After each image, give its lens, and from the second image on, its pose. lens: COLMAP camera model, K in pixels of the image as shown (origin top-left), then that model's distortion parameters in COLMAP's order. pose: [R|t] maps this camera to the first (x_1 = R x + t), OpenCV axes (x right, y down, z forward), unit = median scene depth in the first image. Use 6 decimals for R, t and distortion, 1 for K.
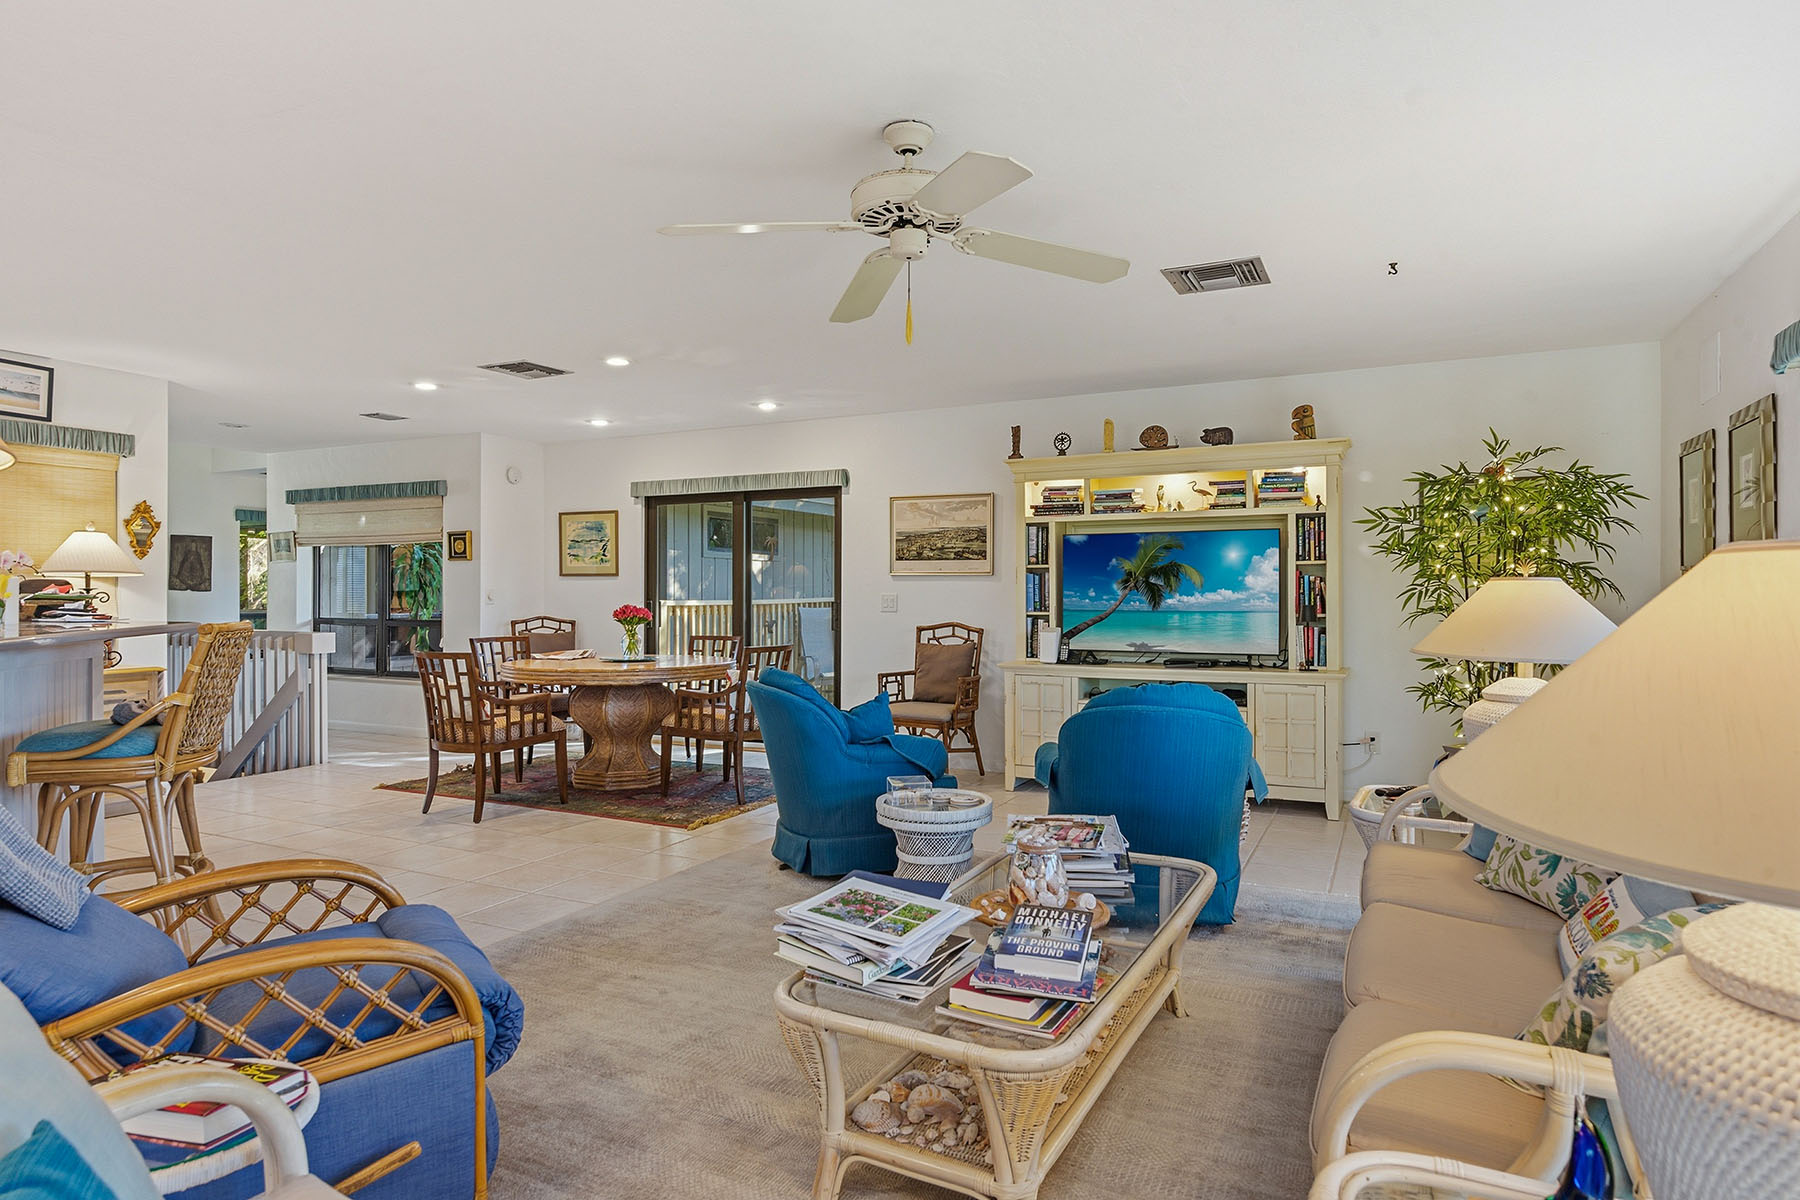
lens RADIAL K [[1015.0, 0, 901.8], [0, 1015.0, 596.4], [0, 0, 1]] dist [-0.007691, -0.001040]
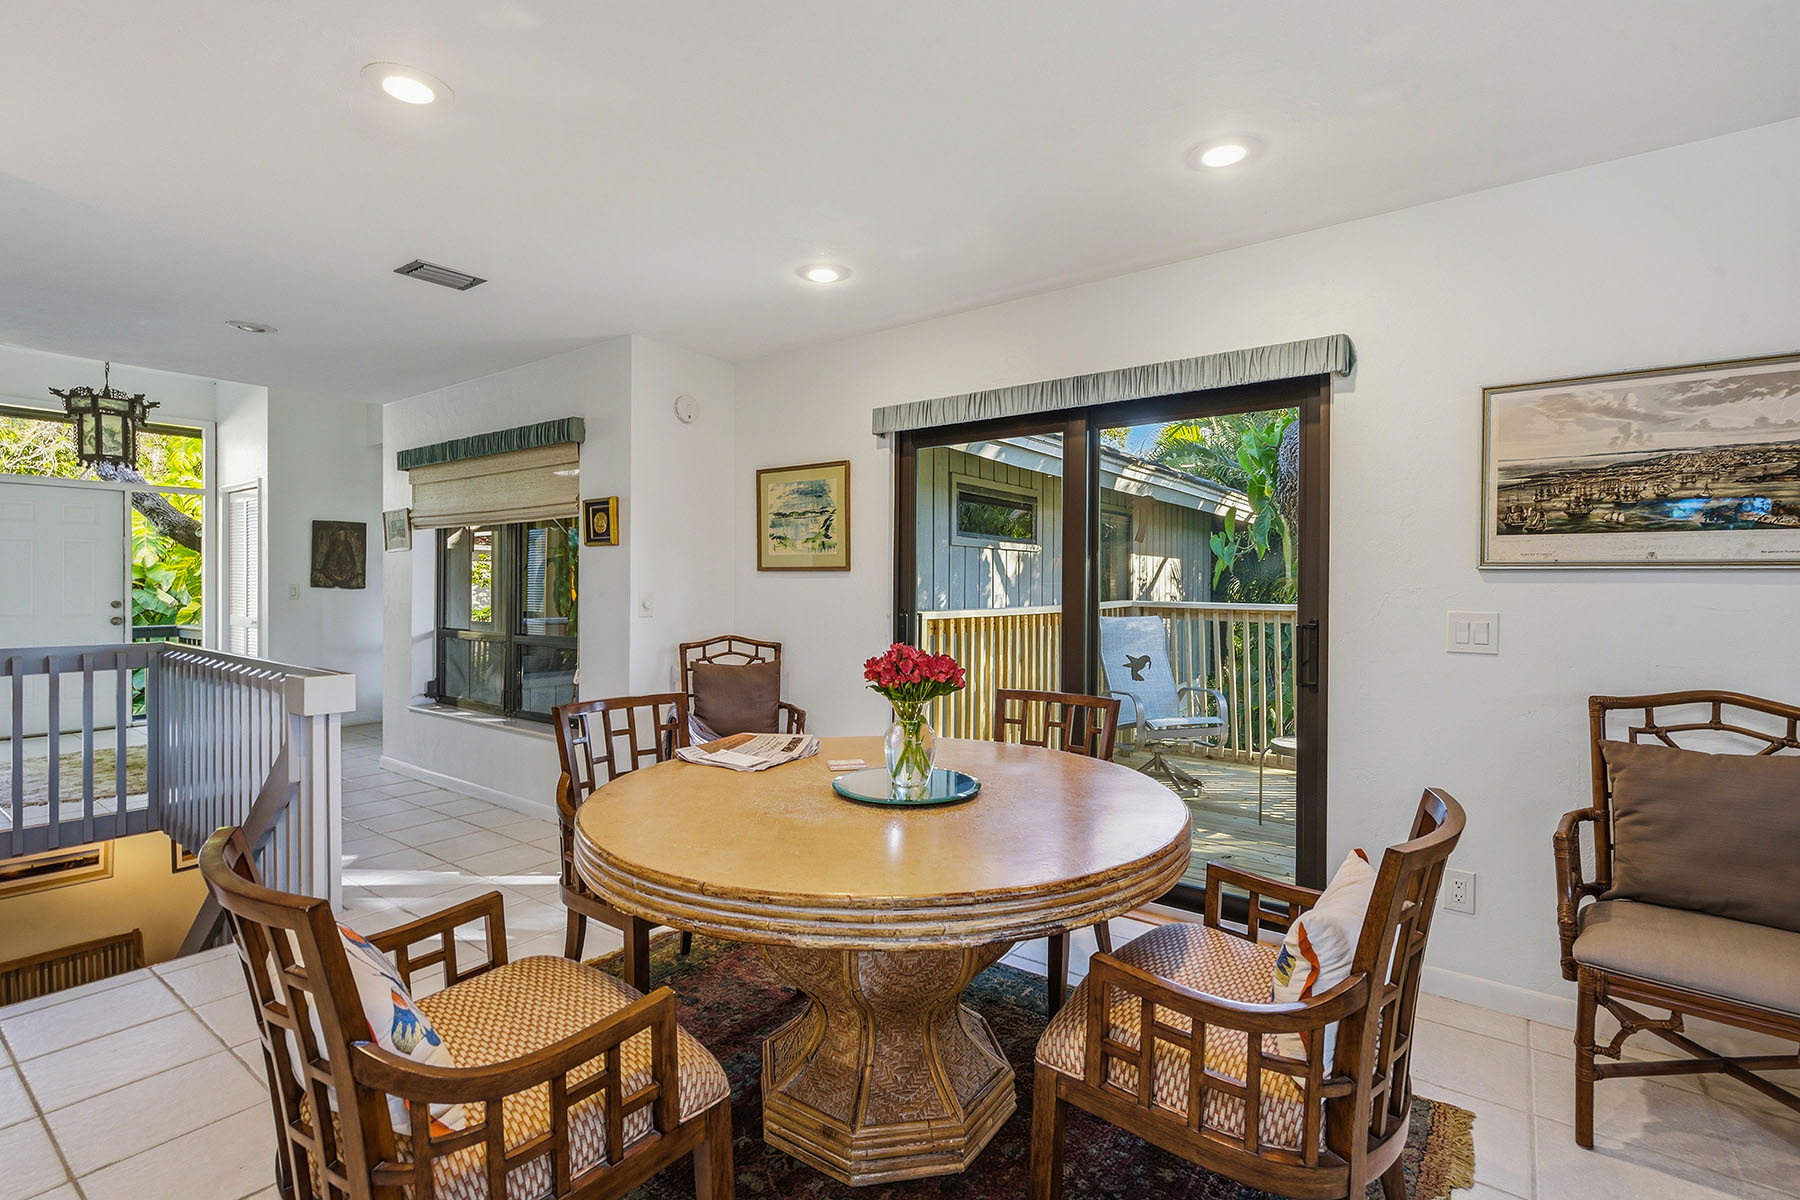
lens RADIAL K [[794.7, 0, 901.7], [0, 794.7, 589.7], [0, 0, 1]] dist [0.003222, 0.000085]
pose [[0.985166, 0.003381, -0.171572, -0.171334], [-0.002297, 0.999976, 0.006519, -0.012118], [0.171590, -0.006028, 0.985150, 0.551437]]
